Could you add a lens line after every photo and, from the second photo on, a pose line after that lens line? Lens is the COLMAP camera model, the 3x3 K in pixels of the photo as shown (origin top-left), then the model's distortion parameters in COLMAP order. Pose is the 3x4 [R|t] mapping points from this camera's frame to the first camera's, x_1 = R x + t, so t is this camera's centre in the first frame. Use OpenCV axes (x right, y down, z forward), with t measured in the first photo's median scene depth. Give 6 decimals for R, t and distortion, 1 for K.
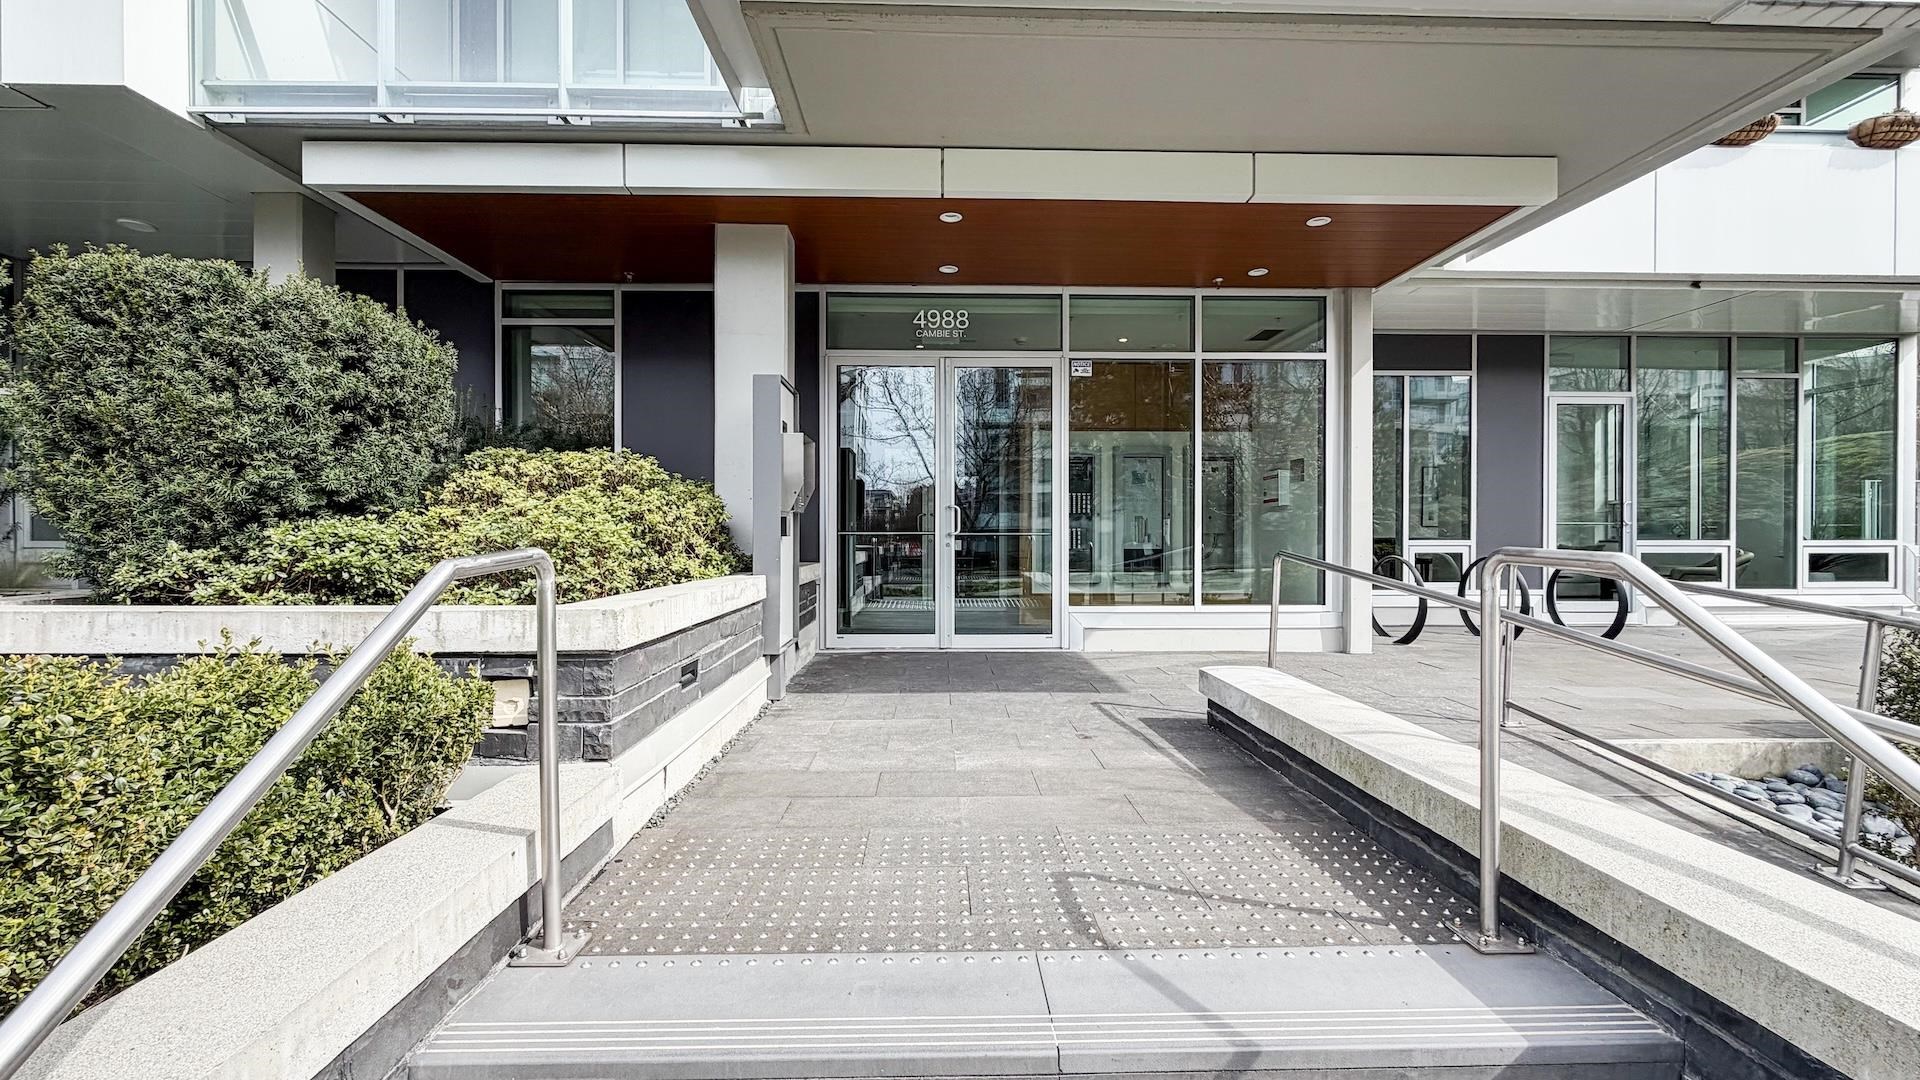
lens RADIAL K [[770.1, 0, 964.9], [0, 770.1, 538.9], [0, 0, 1]] dist [-0.002446, -0.000035]
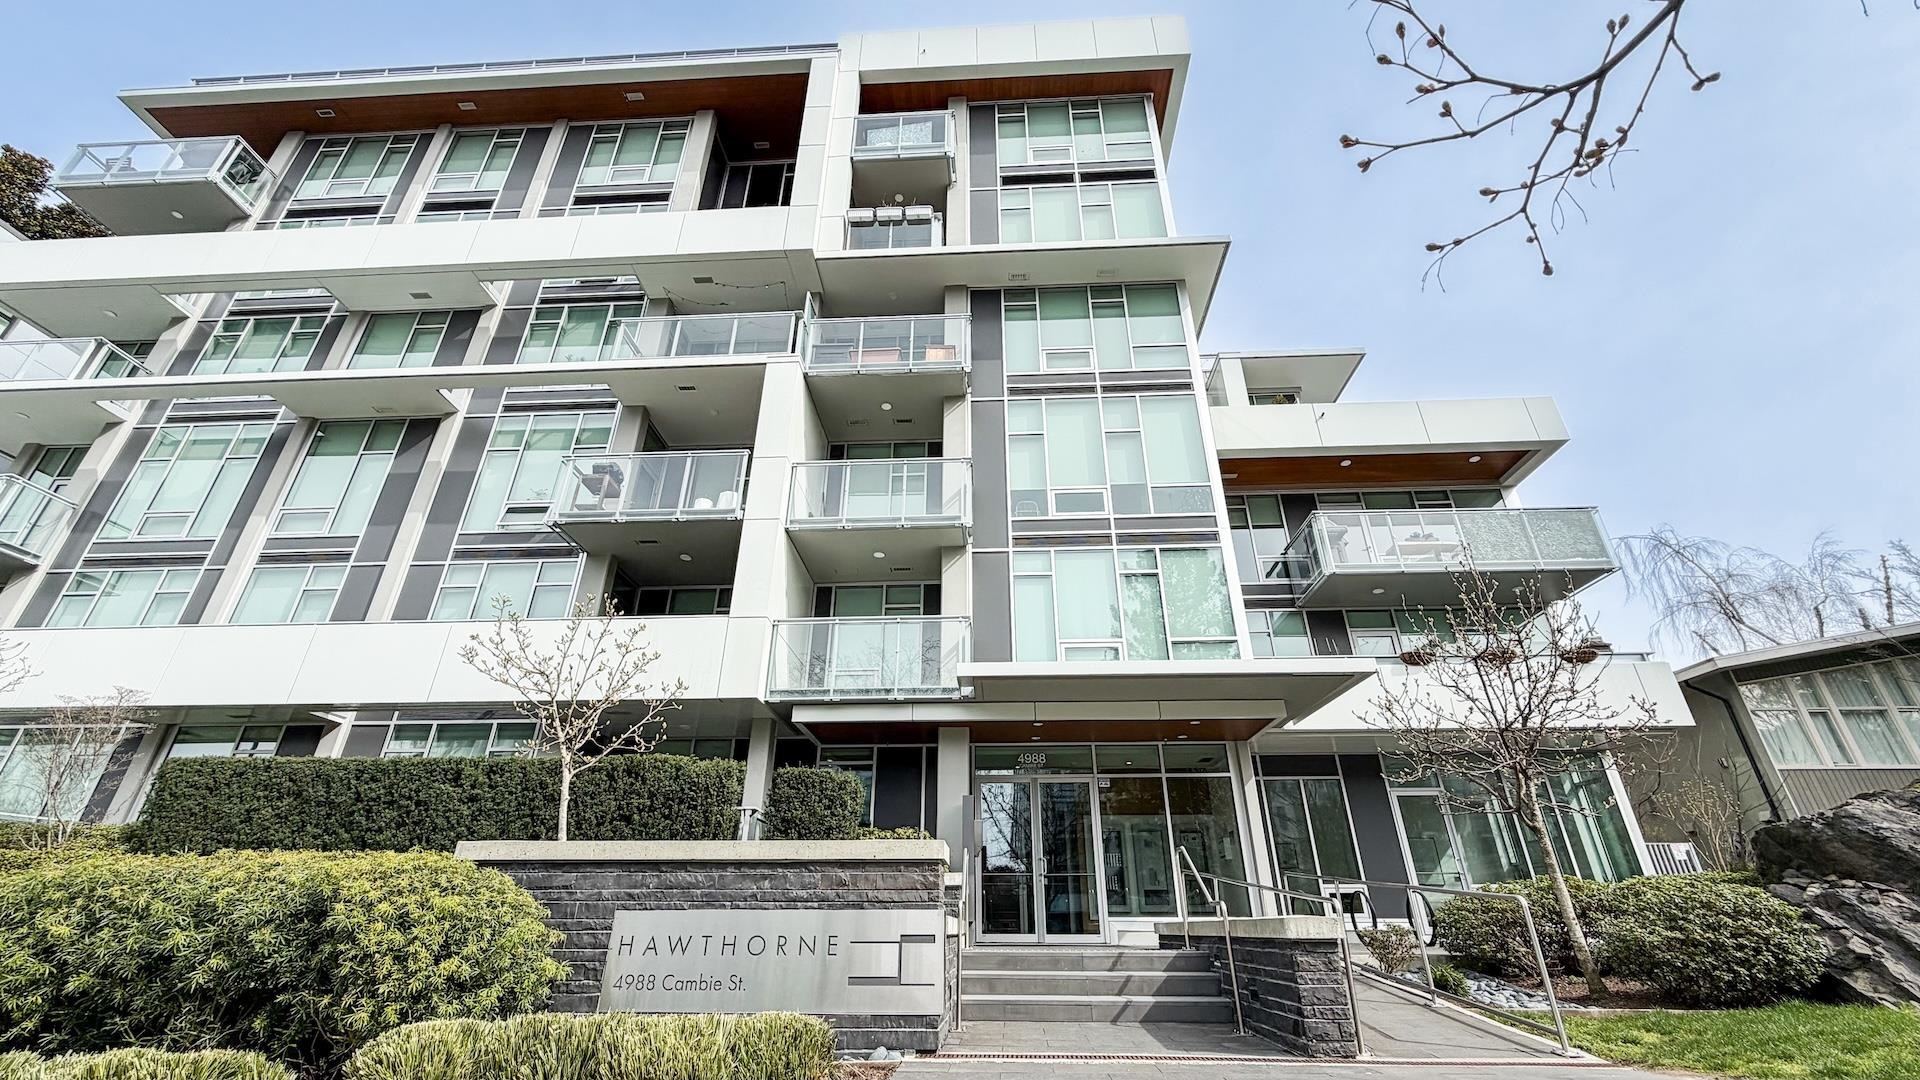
lens RADIAL K [[770.1, 0, 964.9], [0, 770.1, 538.9], [0, 0, 1]] dist [-0.002446, -0.000035]
pose [[0.997484, -0.036216, -0.060945, -0.060290], [0.003764, 0.885507, -0.464612, 0.139123], [0.070794, 0.463213, 0.883415, -1.057627]]
